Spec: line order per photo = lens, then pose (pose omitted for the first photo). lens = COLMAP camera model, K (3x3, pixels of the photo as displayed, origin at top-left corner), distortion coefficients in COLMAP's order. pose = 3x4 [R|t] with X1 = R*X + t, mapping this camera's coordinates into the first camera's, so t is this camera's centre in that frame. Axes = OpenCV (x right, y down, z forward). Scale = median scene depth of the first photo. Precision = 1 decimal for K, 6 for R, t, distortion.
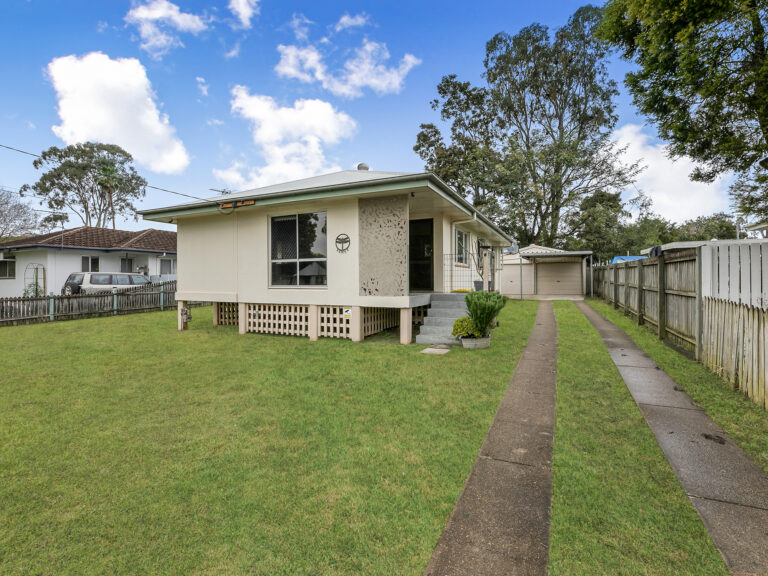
lens RADIAL K [[358.2, 0, 385.2], [0, 358.2, 281.8], [0, 0, 1]] dist [-0.000476, -0.000119]
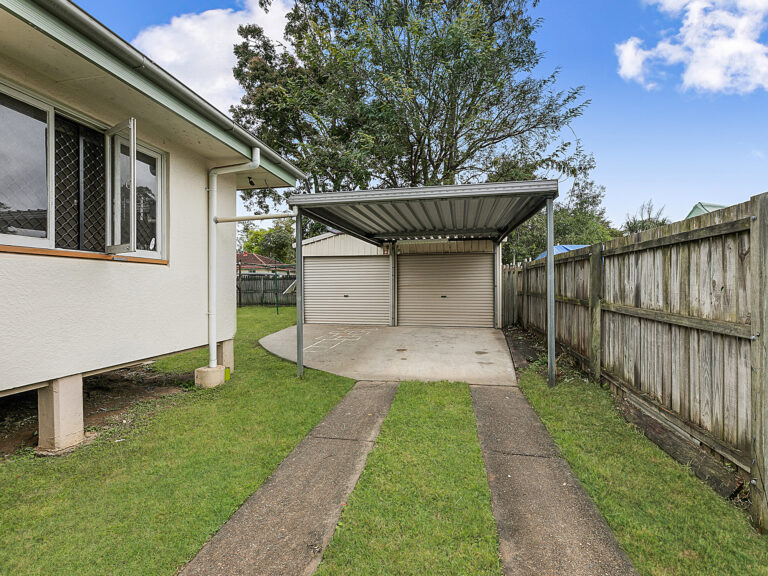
lens RADIAL K [[358.2, 0, 385.2], [0, 358.2, 281.8], [0, 0, 1]] dist [-0.000476, -0.000119]
pose [[0.974556, 0.003696, 0.224115, 0.231212], [-0.001118, 0.999932, -0.011627, -0.009640], [-0.224143, 0.011080, 0.974493, 0.433739]]
